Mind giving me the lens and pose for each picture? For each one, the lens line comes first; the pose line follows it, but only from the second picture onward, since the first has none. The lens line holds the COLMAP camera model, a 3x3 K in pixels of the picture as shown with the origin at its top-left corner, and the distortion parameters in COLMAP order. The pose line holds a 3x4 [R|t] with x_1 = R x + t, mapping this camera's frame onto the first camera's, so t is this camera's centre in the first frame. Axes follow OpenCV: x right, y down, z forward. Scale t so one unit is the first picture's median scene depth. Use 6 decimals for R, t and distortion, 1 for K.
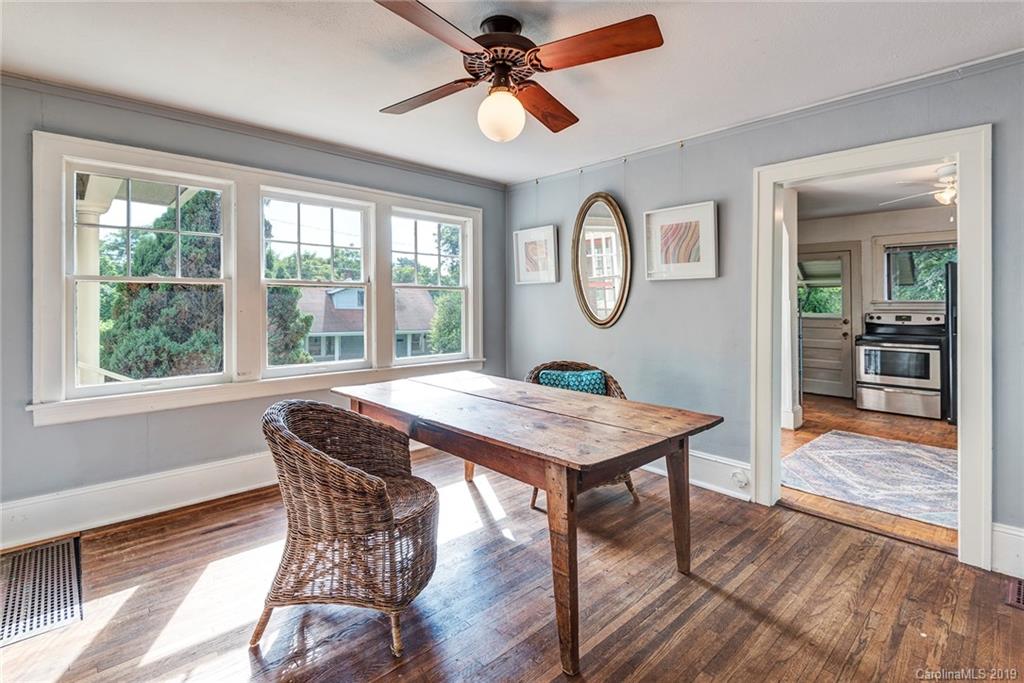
lens RADIAL K [[485.8, 0, 507.4], [0, 485.8, 301.1], [0, 0, 1]] dist [0.002214, 0.000238]
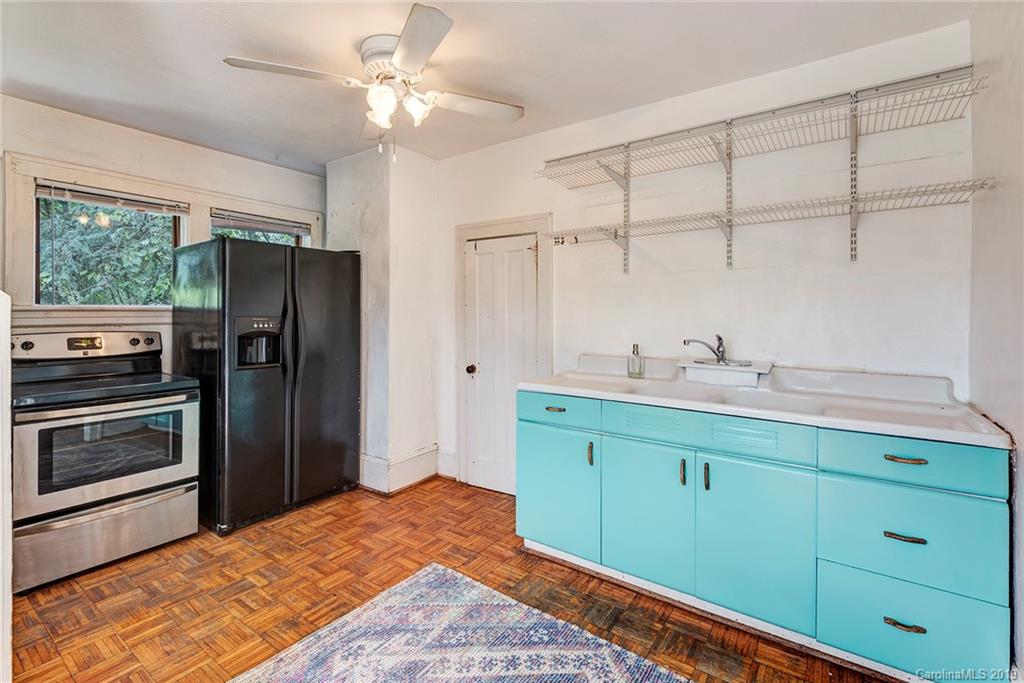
lens RADIAL K [[464.8, 0, 486.2], [0, 464.8, 313.6], [0, 0, 1]] dist [0.031647, -0.000055]
pose [[-0.181491, 0.004082, 0.983384, 0.303469], [-0.005483, 0.999972, -0.005162, 0.007028], [-0.983377, -0.006329, -0.181463, 0.718138]]
